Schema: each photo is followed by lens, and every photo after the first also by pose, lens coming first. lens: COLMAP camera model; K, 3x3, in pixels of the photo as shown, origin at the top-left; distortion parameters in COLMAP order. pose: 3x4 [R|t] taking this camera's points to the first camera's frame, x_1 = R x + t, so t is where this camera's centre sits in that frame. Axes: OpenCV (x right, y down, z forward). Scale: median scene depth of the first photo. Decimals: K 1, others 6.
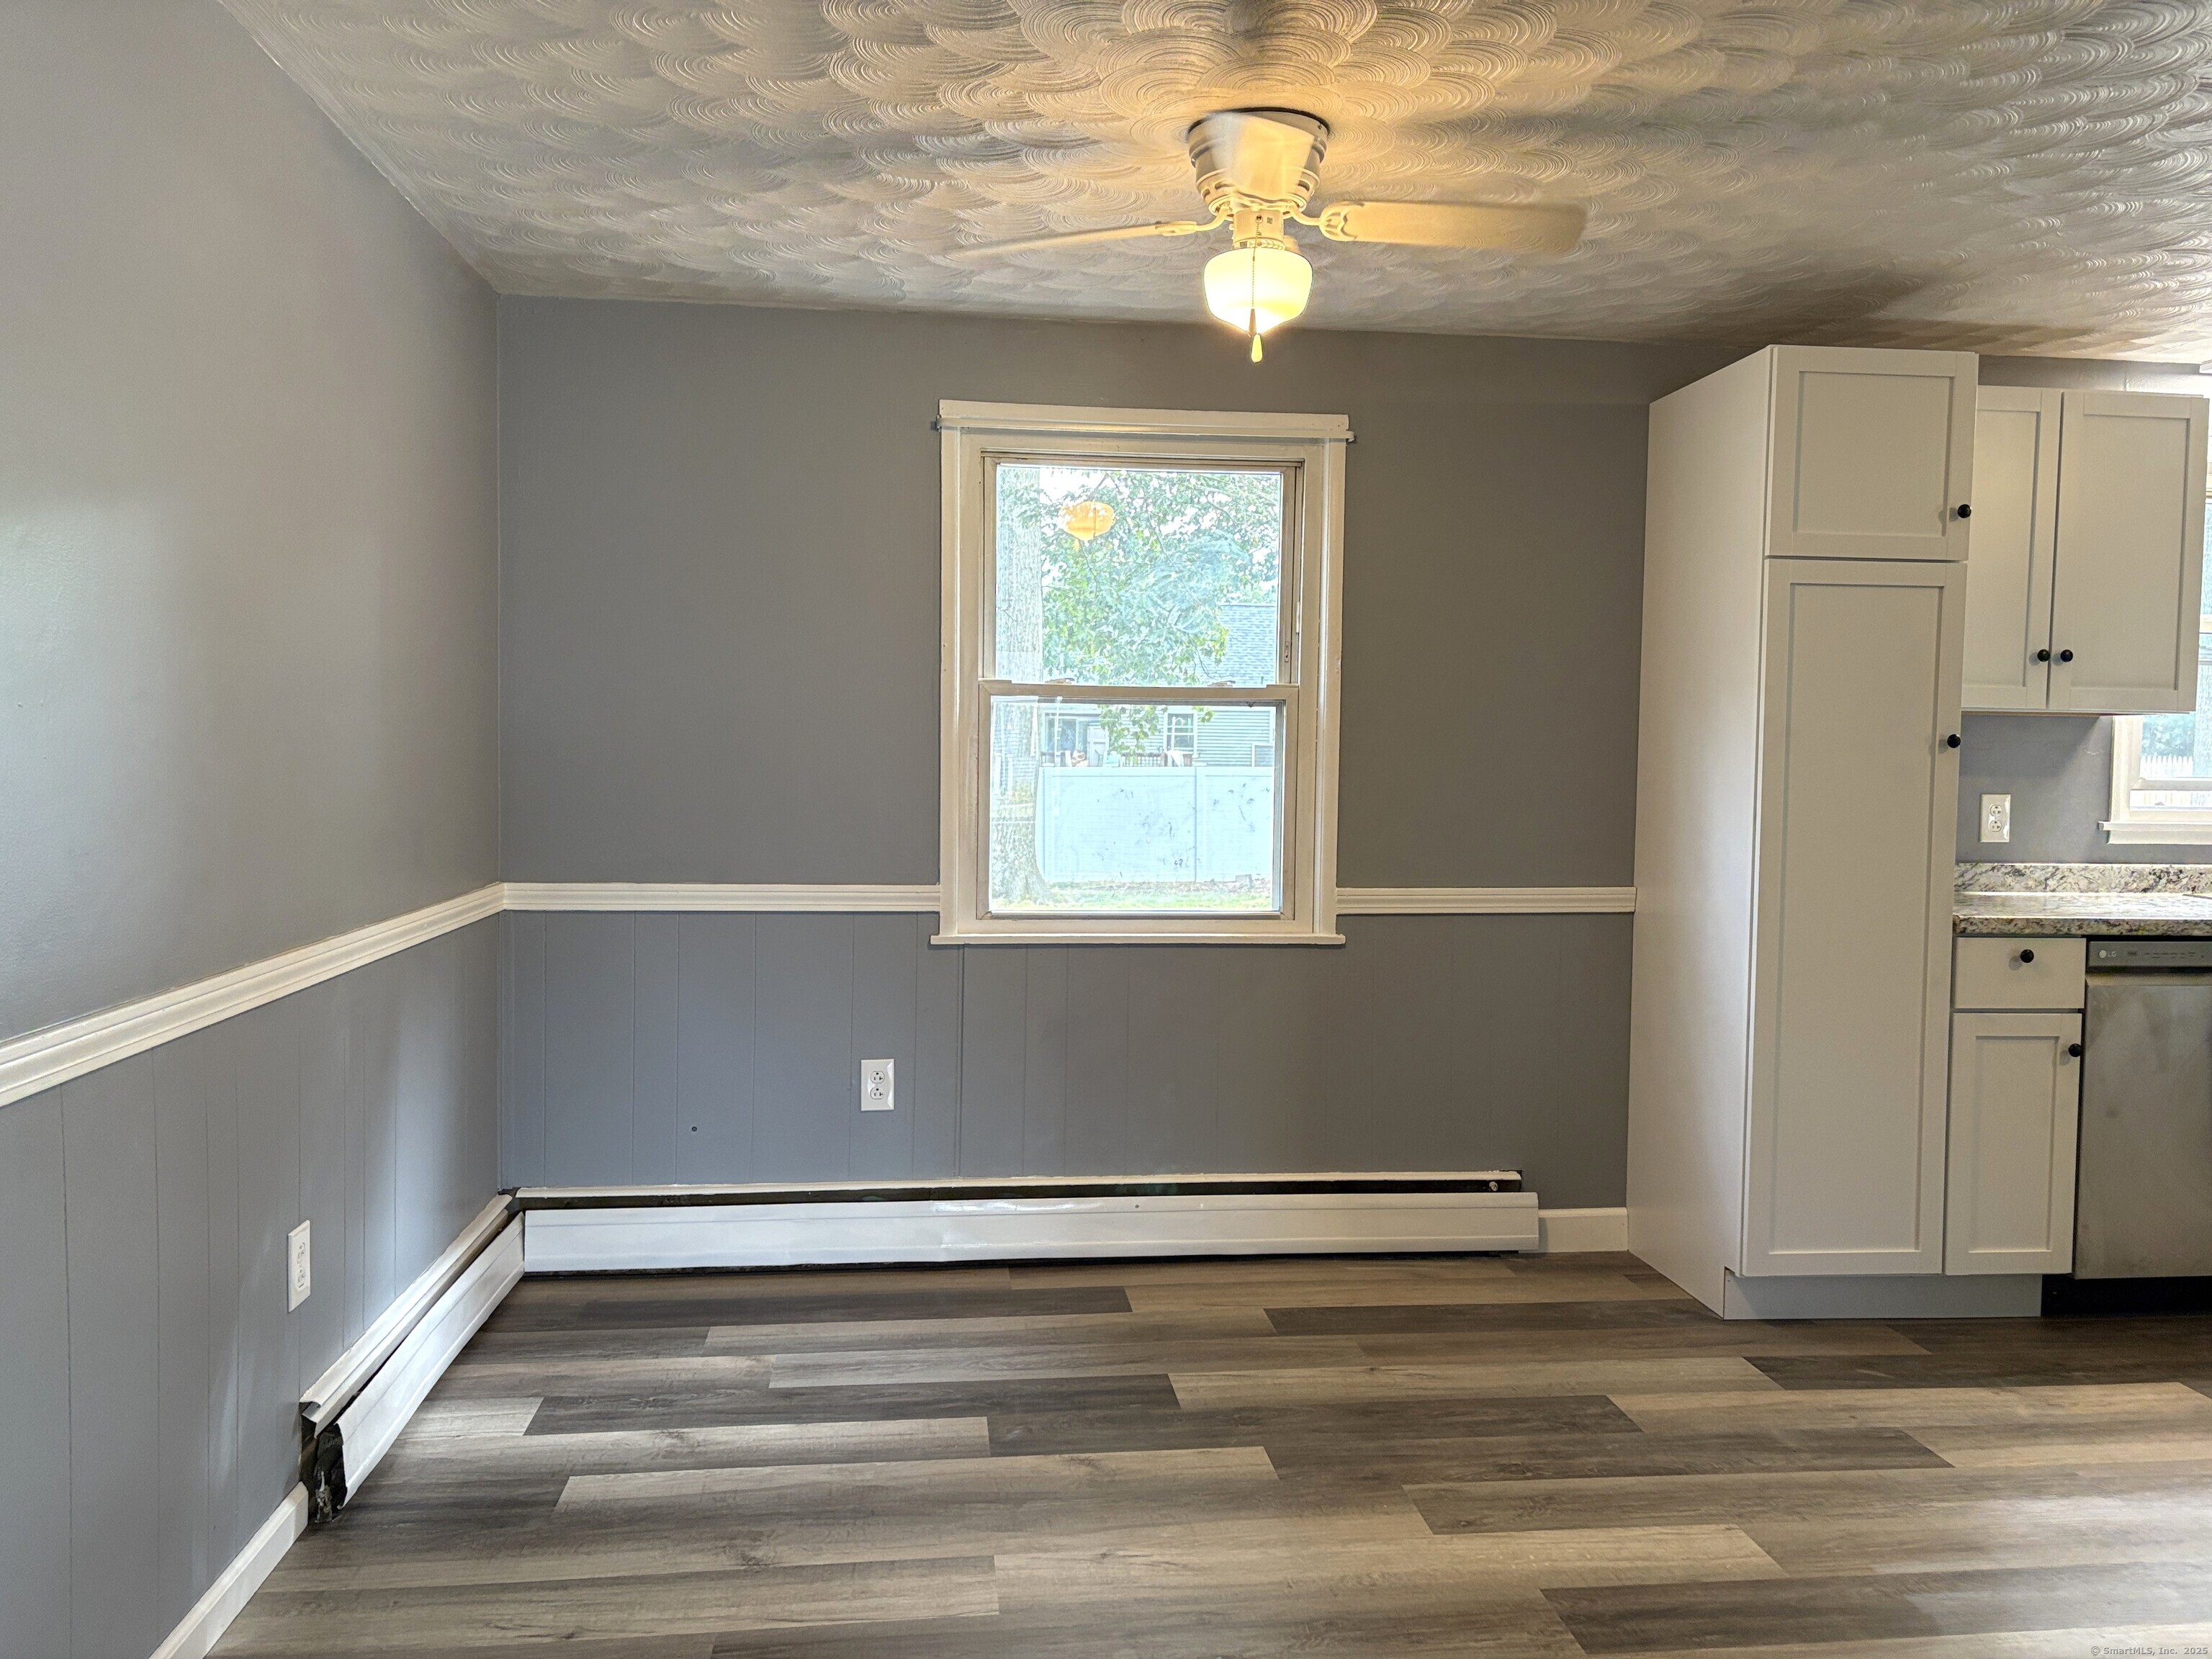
lens RADIAL K [[1658.1, 0, 1106.0], [0, 1658.1, 829.5], [0, 0, 1]] dist [0.005380, -0.063456]
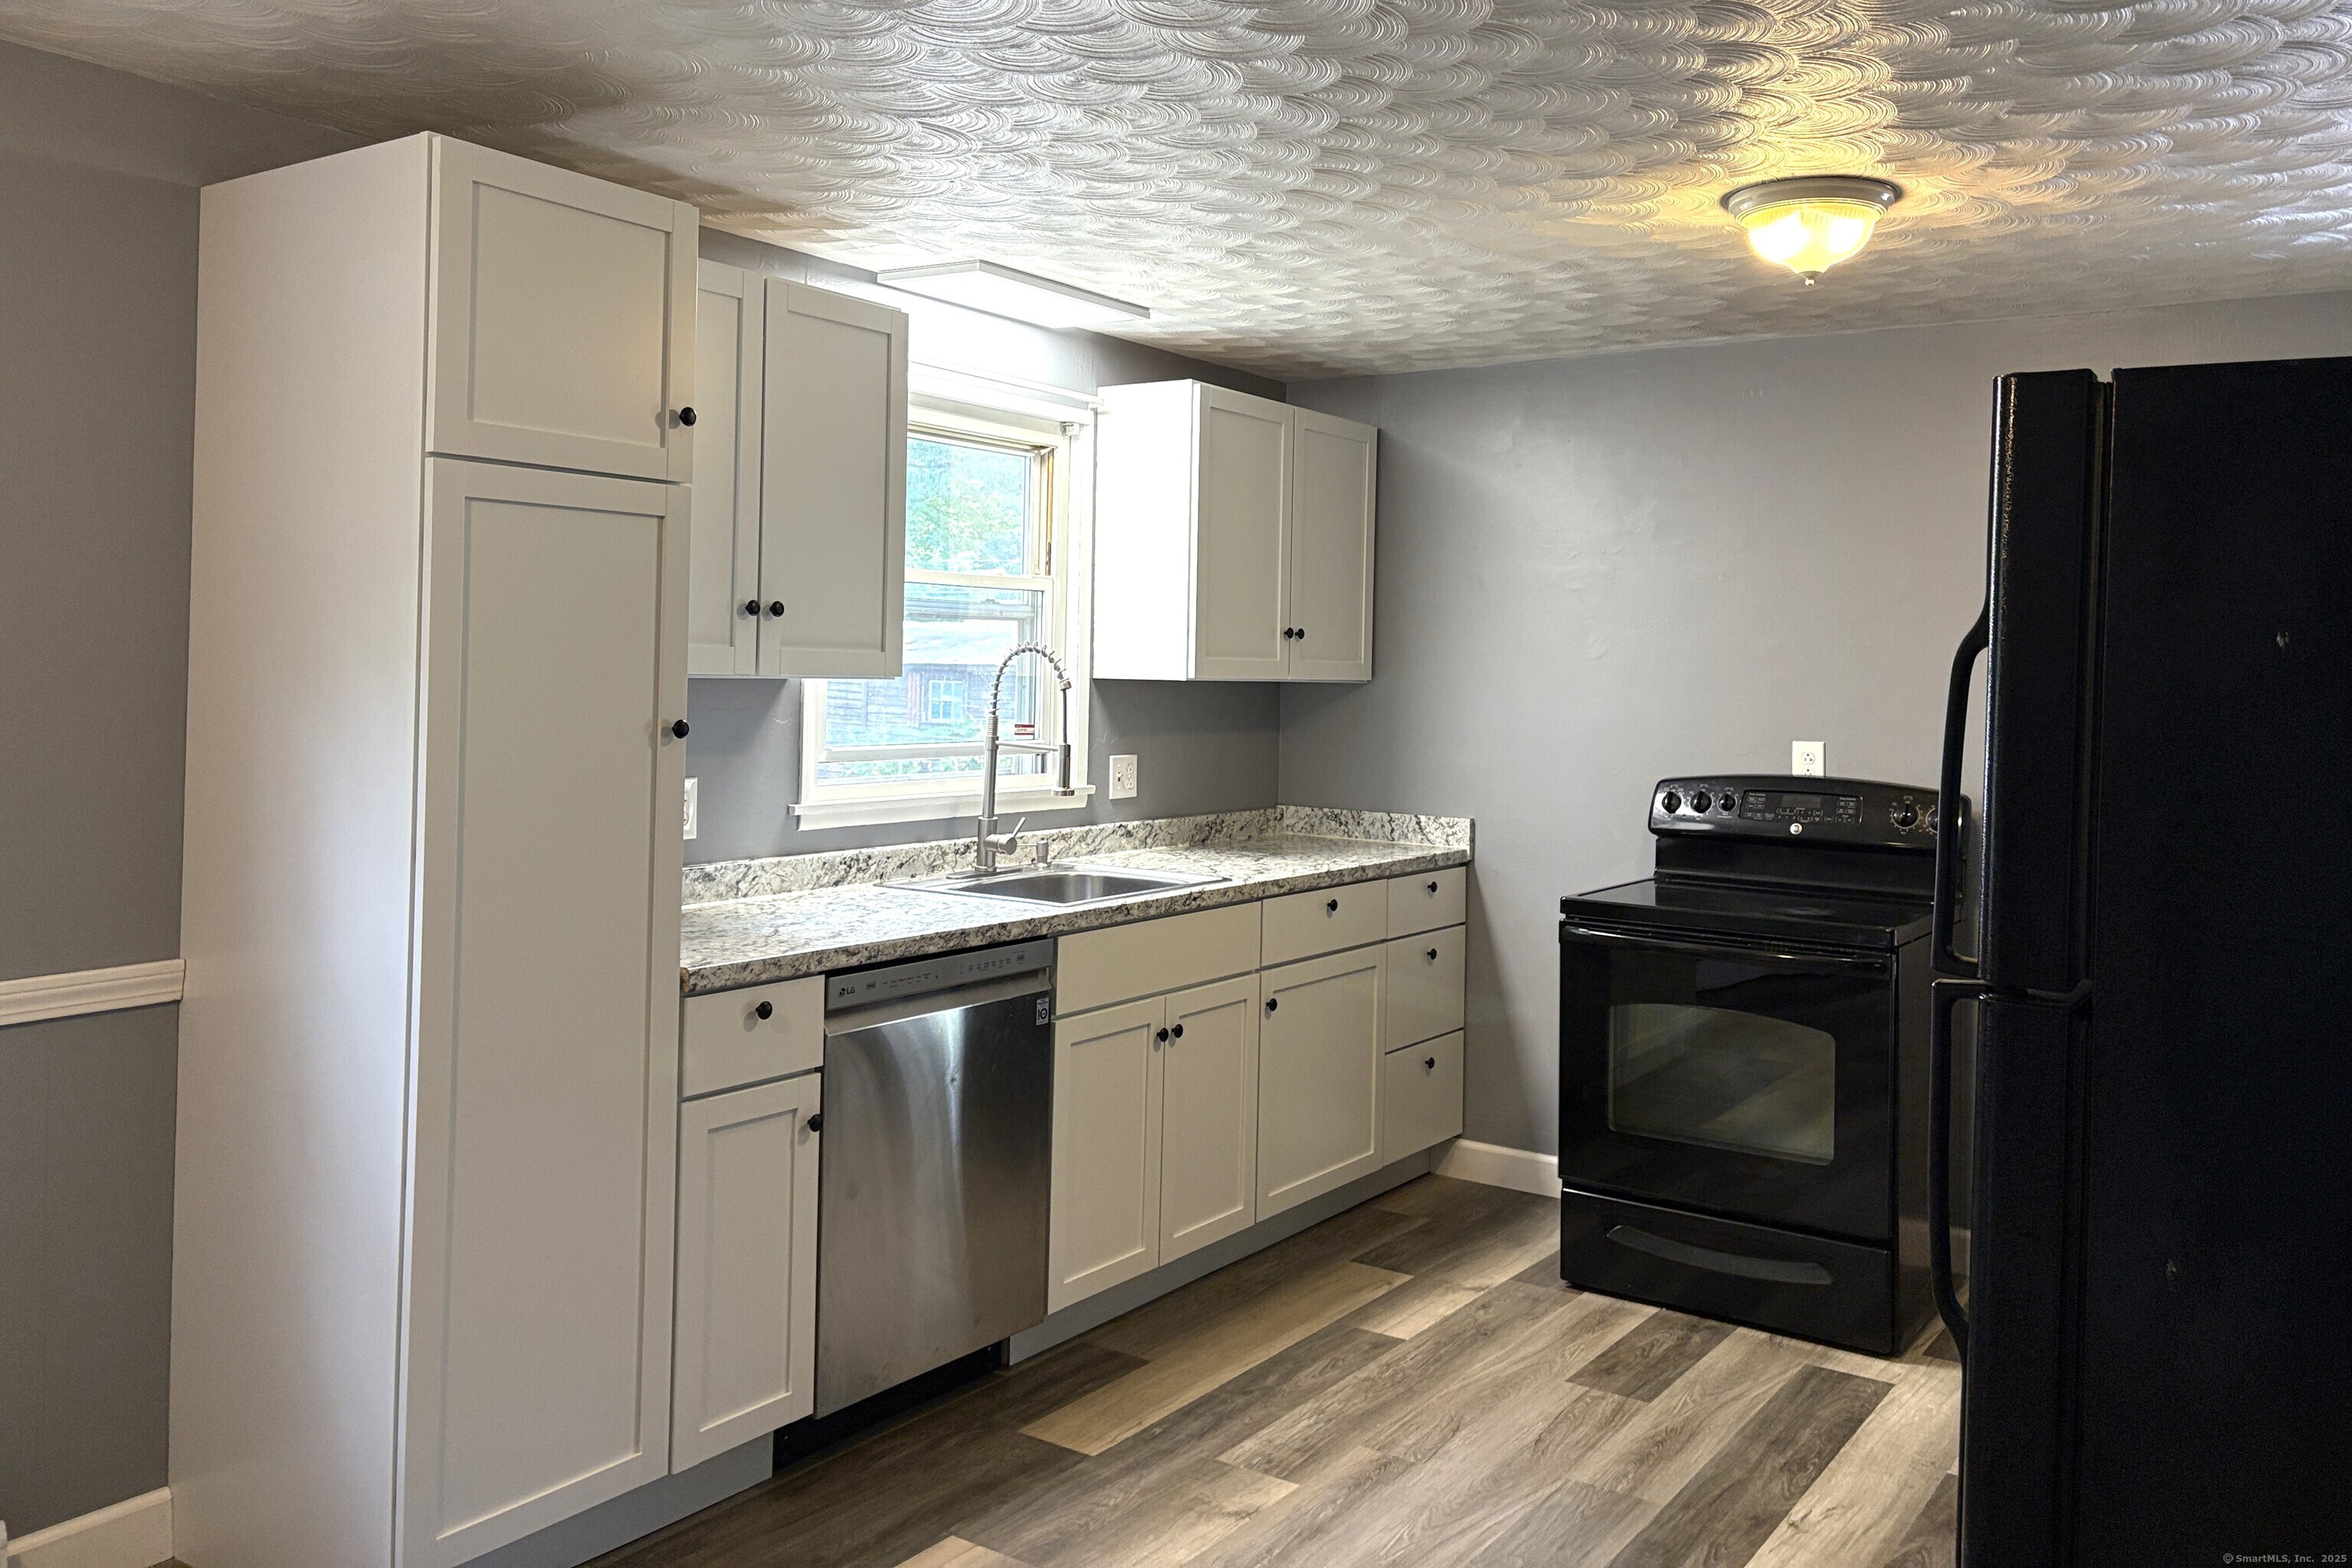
lens RADIAL K [[1833.7, 0, 1177.0], [0, 1833.7, 660.3], [0, 0, 1]] dist [0.044144, -0.011872]
pose [[0.658167, 0.010006, 0.752806, 0.044295], [0.019732, 0.999339, -0.030535, -0.053105], [-0.752613, 0.034952, 0.657534, 0.291069]]
